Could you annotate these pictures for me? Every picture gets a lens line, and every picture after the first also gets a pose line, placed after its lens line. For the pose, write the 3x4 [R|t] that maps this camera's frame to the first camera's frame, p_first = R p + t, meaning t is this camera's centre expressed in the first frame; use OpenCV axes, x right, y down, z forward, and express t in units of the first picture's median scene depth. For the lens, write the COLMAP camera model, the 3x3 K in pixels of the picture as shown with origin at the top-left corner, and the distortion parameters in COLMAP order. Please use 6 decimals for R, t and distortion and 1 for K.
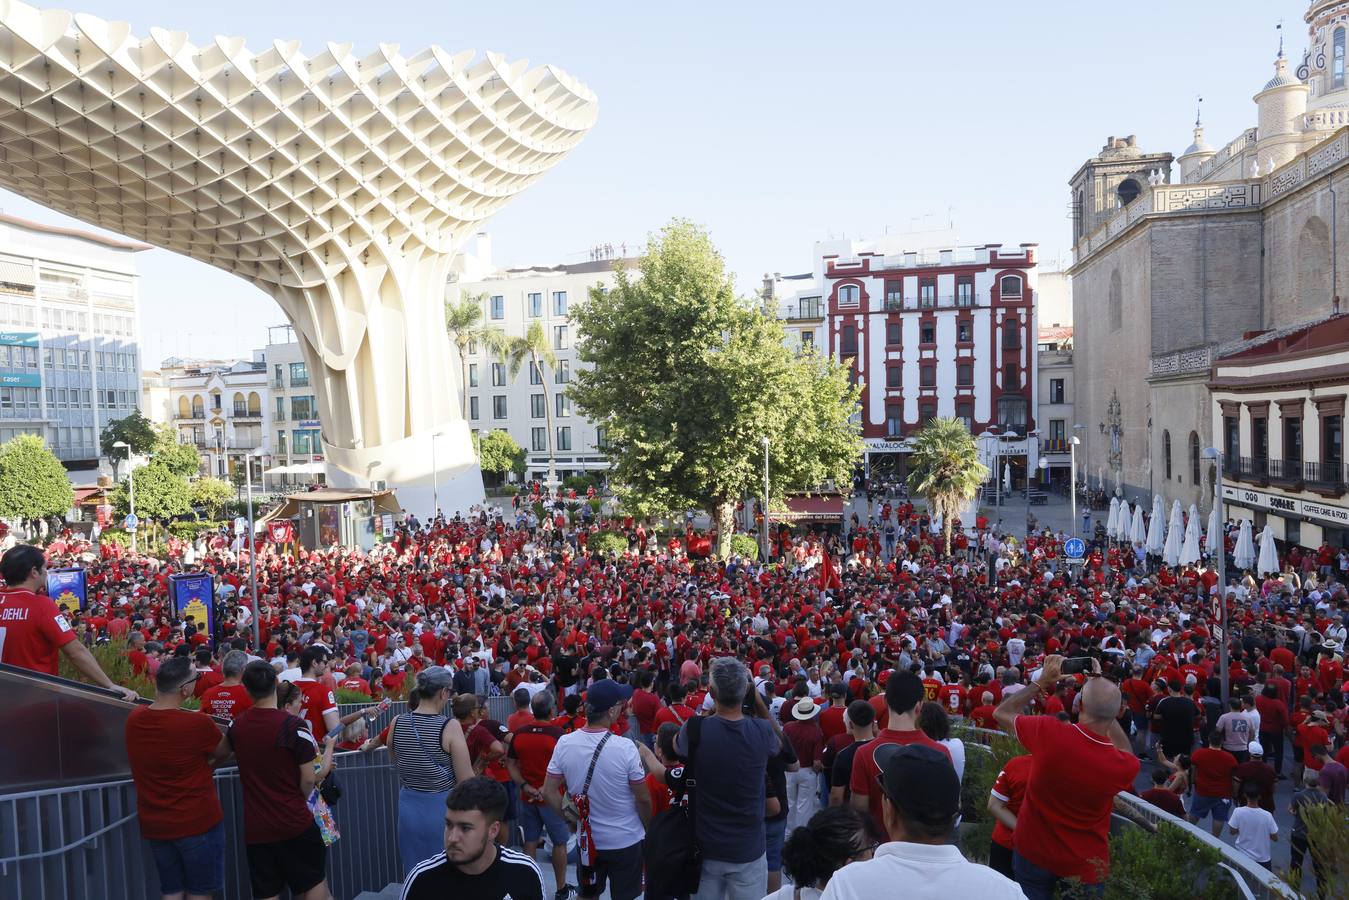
lens RADIAL K [[923.6, 0, 669.4], [0, 923.6, 456.5], [0, 0, 1]] dist [0.001080, 0.003924]
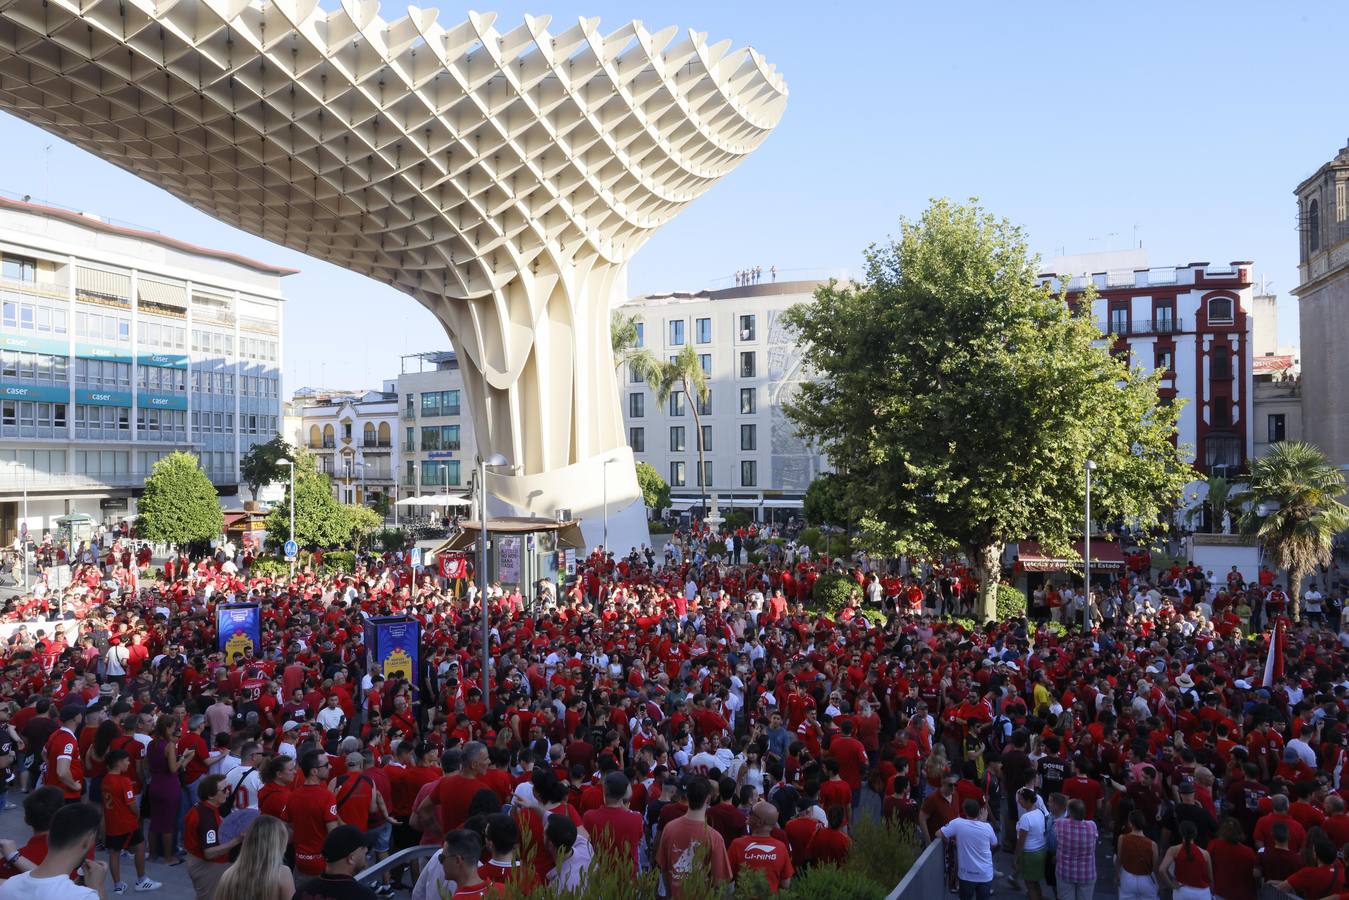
lens RADIAL K [[919.0, 0, 666.4], [0, 919.0, 446.8], [0, 0, 1]] dist [0.000203, 0.003121]
pose [[0.994745, 0.014319, -0.101373, -0.102829], [-0.020013, 0.998265, -0.055374, 0.010421], [0.100404, 0.057112, 0.993306, 0.117028]]
